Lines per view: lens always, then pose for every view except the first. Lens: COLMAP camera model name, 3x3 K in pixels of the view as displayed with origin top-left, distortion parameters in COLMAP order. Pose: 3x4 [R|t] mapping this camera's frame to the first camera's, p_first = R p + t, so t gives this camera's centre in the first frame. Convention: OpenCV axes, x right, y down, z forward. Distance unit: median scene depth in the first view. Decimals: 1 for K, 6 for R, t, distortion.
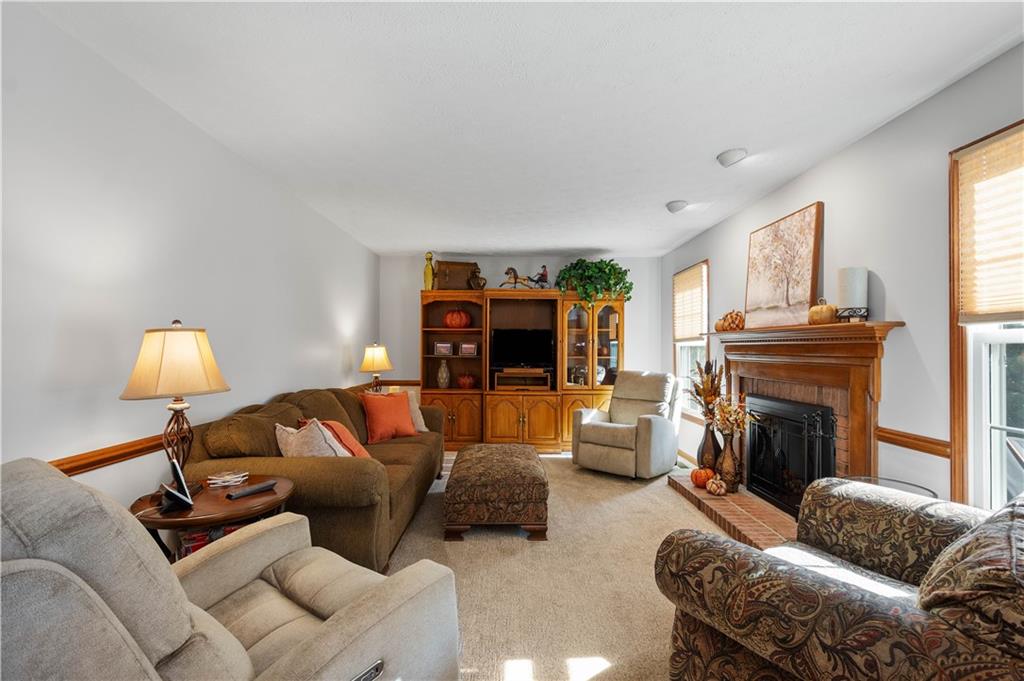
lens RADIAL K [[454.6, 0, 508.4], [0, 454.6, 344.2], [0, 0, 1]] dist [0.004149, -0.004242]
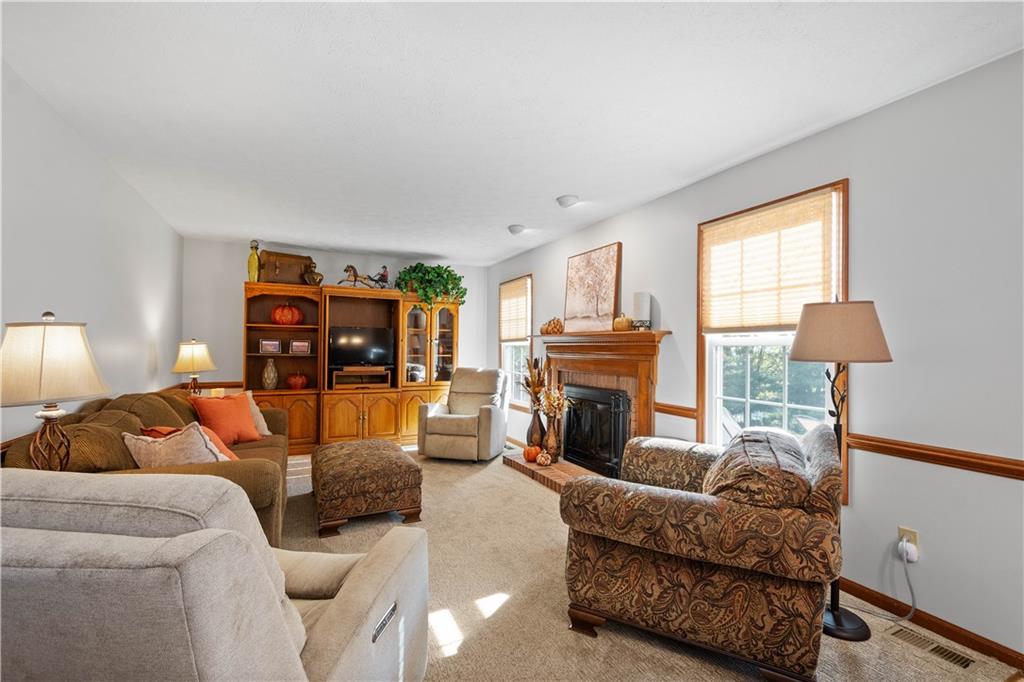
lens RADIAL K [[454.6, 0, 513.6], [0, 454.6, 344.6], [0, 0, 1]] dist [0.004149, -0.004242]
pose [[0.895260, 0.008649, 0.445459, -0.210280], [-0.010454, 0.999944, 0.001595, -0.001662], [-0.445421, -0.006085, 0.895301, -0.088634]]
